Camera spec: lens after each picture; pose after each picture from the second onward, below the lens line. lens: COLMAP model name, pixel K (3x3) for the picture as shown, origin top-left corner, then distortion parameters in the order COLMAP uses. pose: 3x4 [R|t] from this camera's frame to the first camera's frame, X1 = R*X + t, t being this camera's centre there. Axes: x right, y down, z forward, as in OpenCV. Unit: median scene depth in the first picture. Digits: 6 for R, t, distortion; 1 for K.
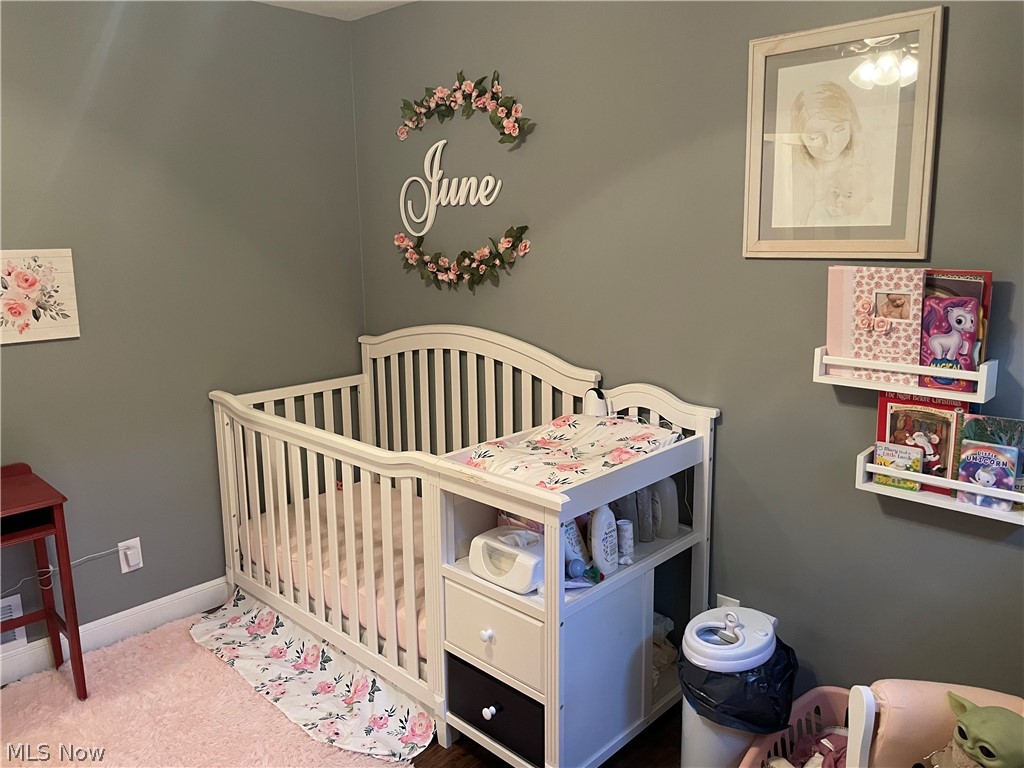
lens RADIAL K [[774.2, 0, 512.1], [0, 774.2, 376.3], [0, 0, 1]] dist [0.098375, -0.150550]
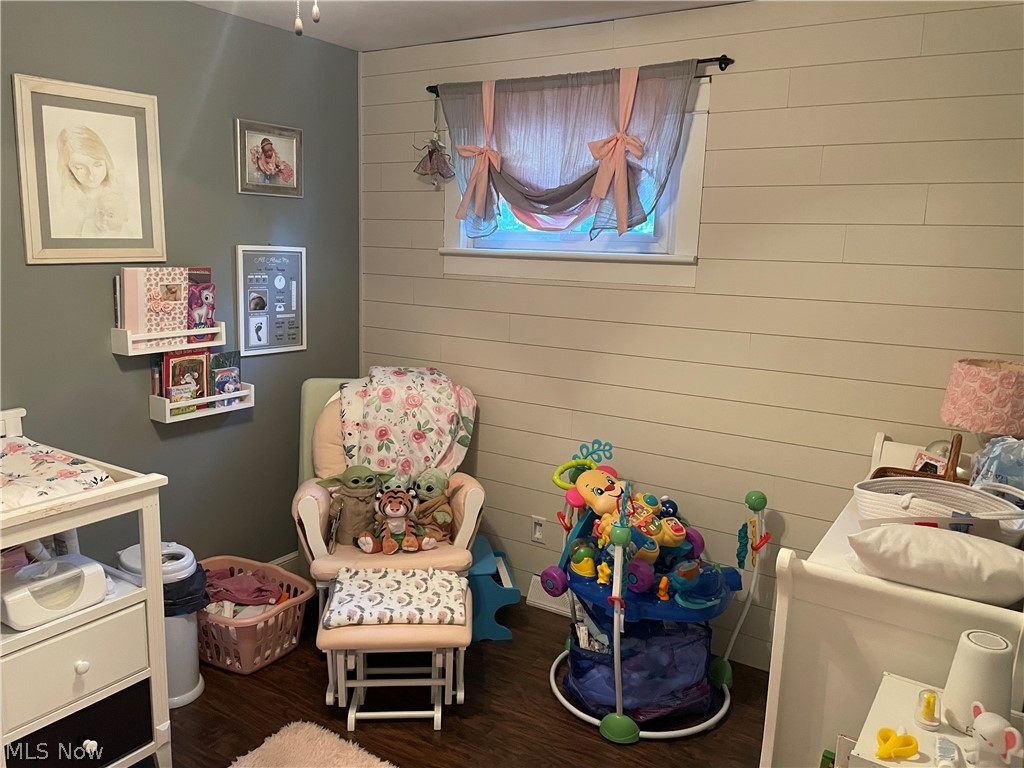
lens RADIAL K [[774.2, 0, 512.1], [0, 774.2, 376.3], [0, 0, 1]] dist [0.098375, -0.150550]
pose [[-0.193368, -0.162260, 0.967616, -1.100493], [0.167342, 0.966324, 0.195485, -0.118628], [-0.966750, 0.199723, -0.159703, 0.638924]]
